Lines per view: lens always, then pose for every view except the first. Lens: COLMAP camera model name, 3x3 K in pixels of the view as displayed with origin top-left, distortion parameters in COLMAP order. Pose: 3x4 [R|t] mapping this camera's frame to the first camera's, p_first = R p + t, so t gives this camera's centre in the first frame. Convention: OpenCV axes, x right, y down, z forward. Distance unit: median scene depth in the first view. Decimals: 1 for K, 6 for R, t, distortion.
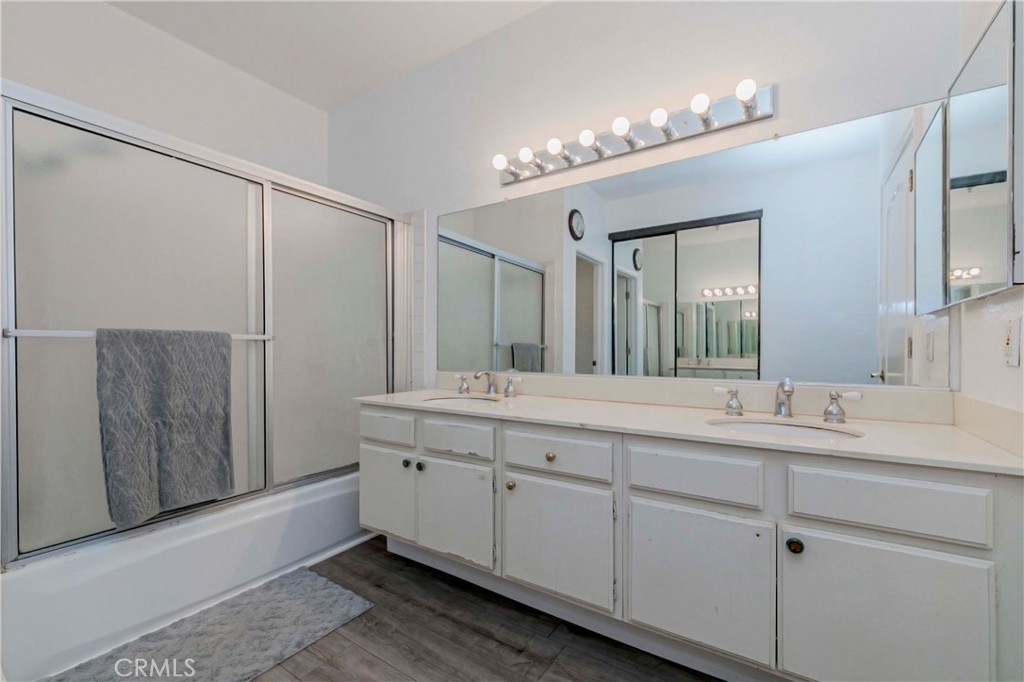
lens RADIAL K [[406.4, 0, 551.0], [0, 406.4, 345.6], [0, 0, 1]] dist [0.003968, -0.000220]
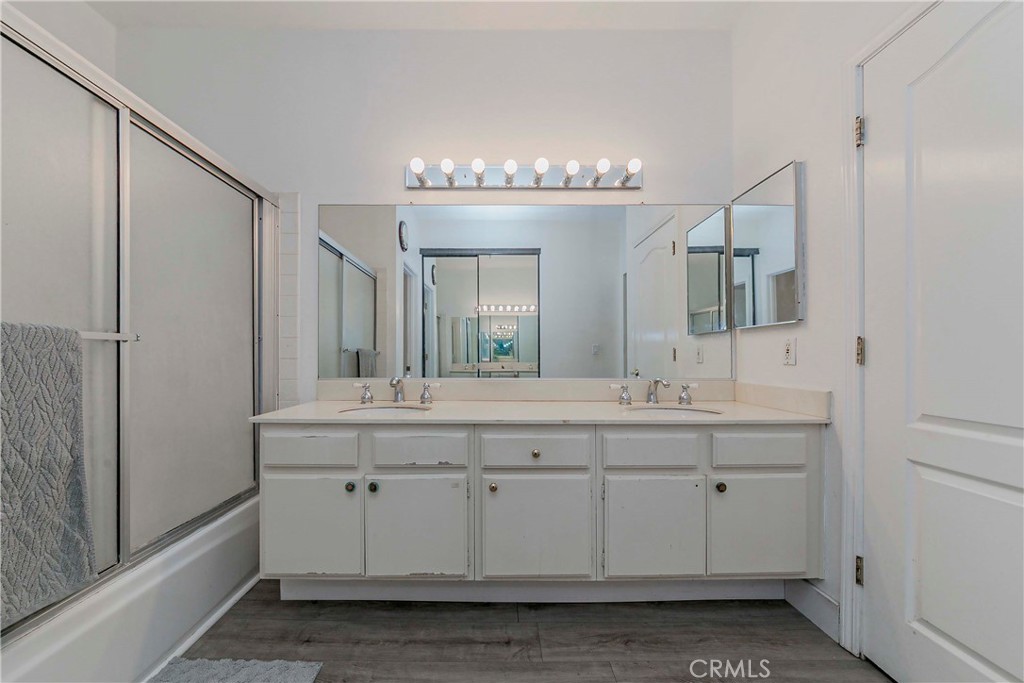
lens RADIAL K [[362.4, 0, 509.1], [0, 362.4, 348.5], [0, 0, 1]] dist [-0.006419, 0.000307]
pose [[0.856572, 0.010127, 0.515929, -0.497938], [-0.006264, 0.999938, -0.009228, 0.000034], [-0.515990, 0.004672, 0.856582, 0.174517]]
